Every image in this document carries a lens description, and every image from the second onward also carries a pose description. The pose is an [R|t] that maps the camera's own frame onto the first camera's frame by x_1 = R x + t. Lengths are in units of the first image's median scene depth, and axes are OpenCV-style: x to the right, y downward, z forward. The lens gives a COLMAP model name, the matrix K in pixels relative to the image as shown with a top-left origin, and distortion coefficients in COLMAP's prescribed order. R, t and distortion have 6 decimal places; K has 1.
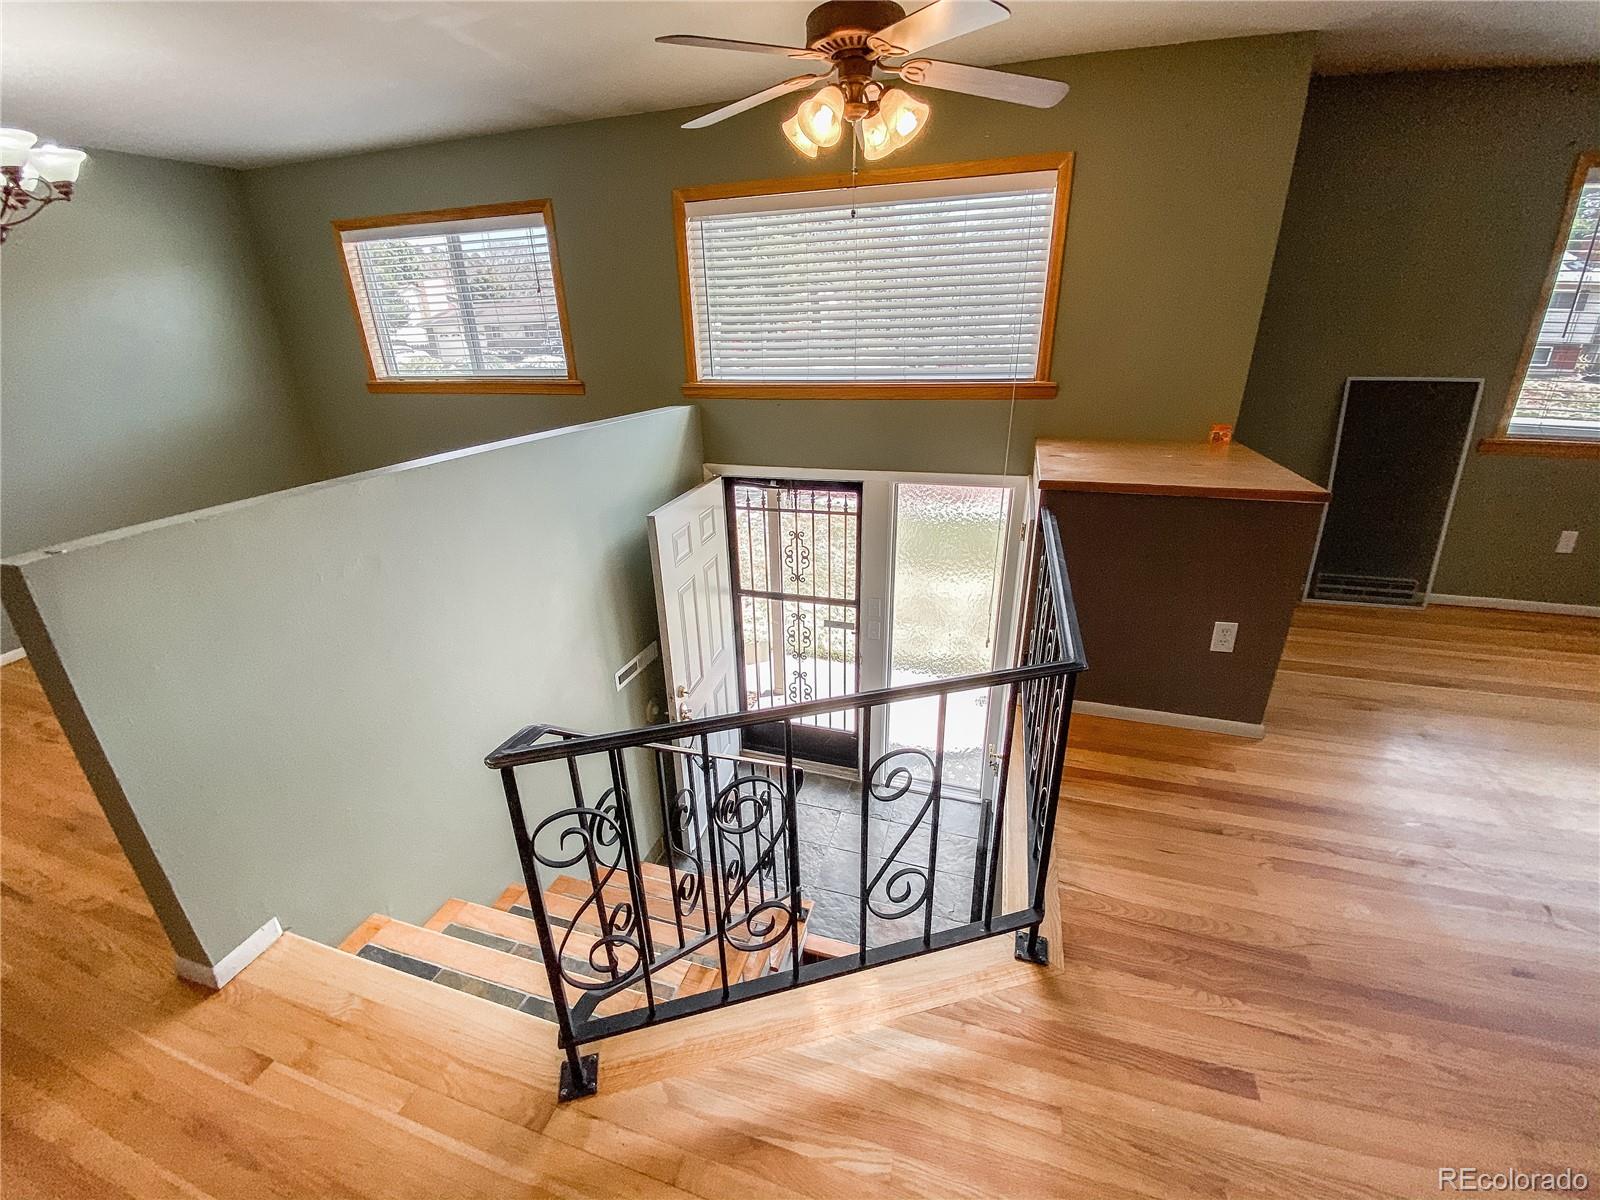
lens RADIAL K [[642.6, 0, 806.5], [0, 642.6, 602.0], [0, 0, 1]] dist [0.011006, -0.016394]
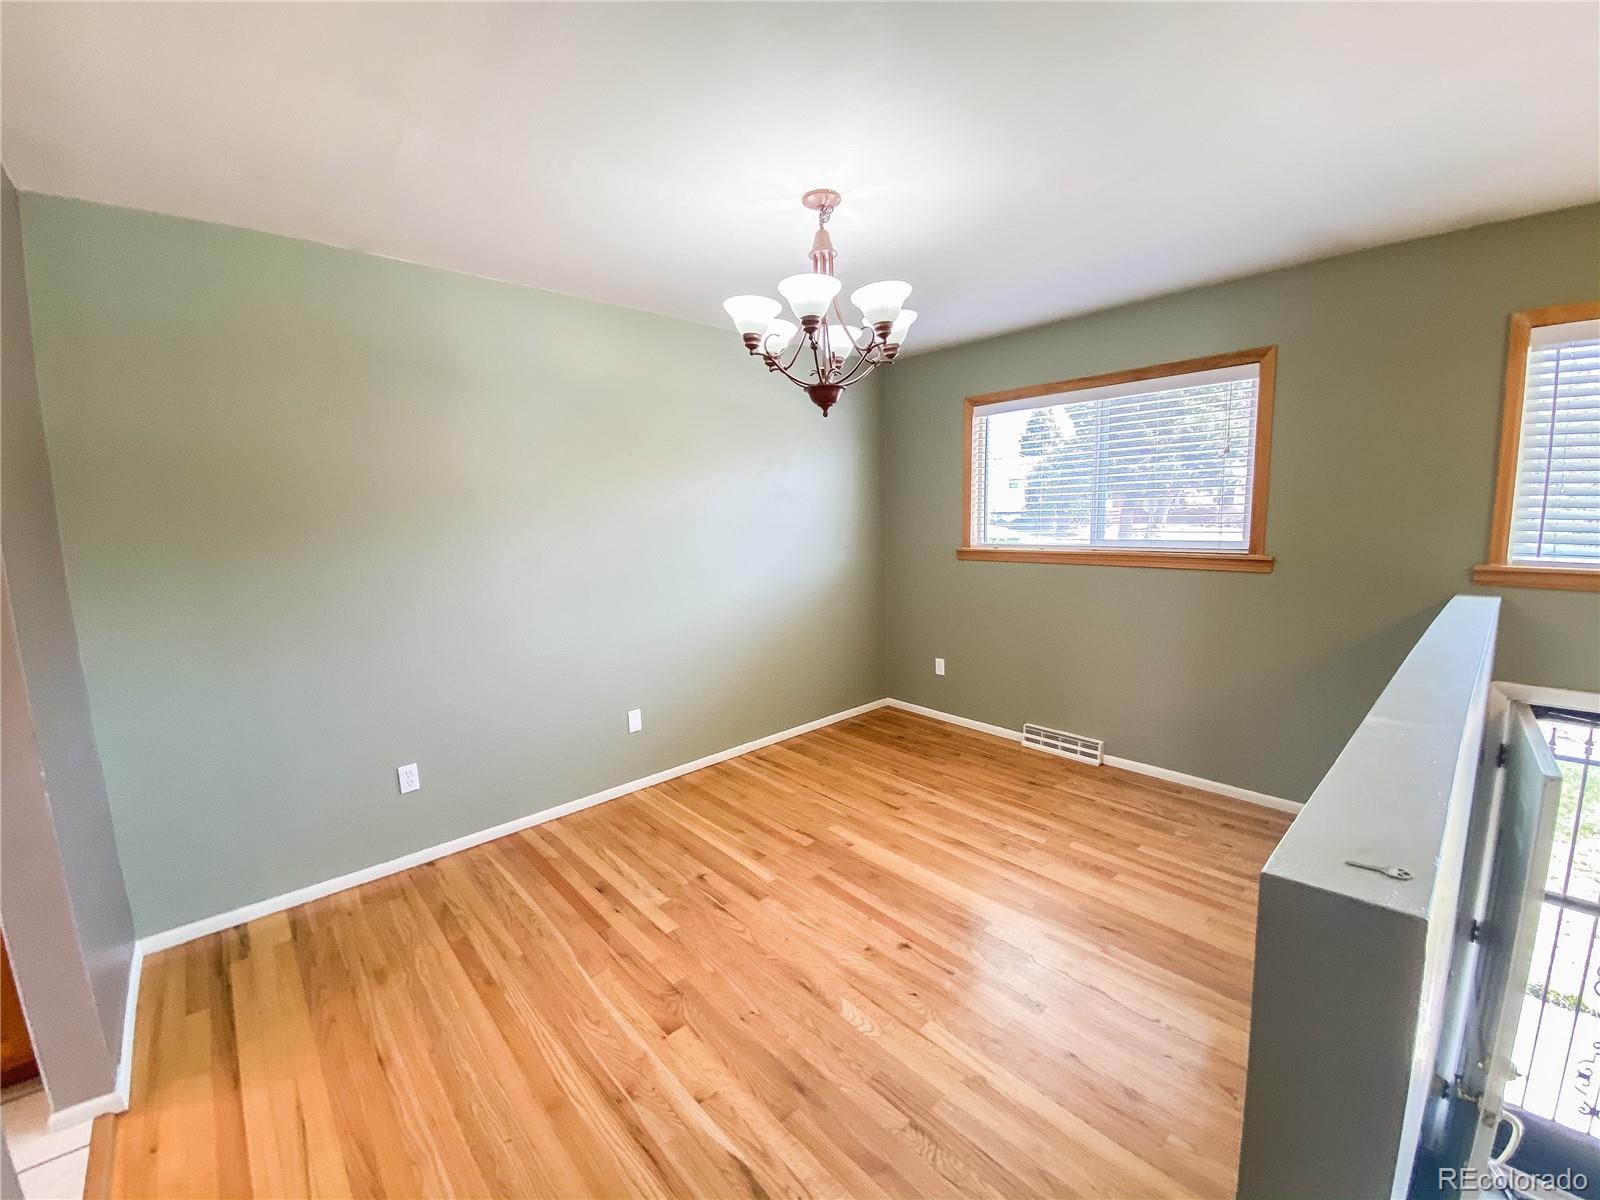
lens RADIAL K [[643.5, 0, 789.9], [0, 643.5, 599.1], [0, 0, 1]] dist [0.009633, -0.013703]
pose [[0.859100, 0.066573, -0.507459, -0.457924], [-0.190696, 0.961747, -0.196666, -0.033781], [0.474955, 0.265726, 0.838933, 0.096909]]
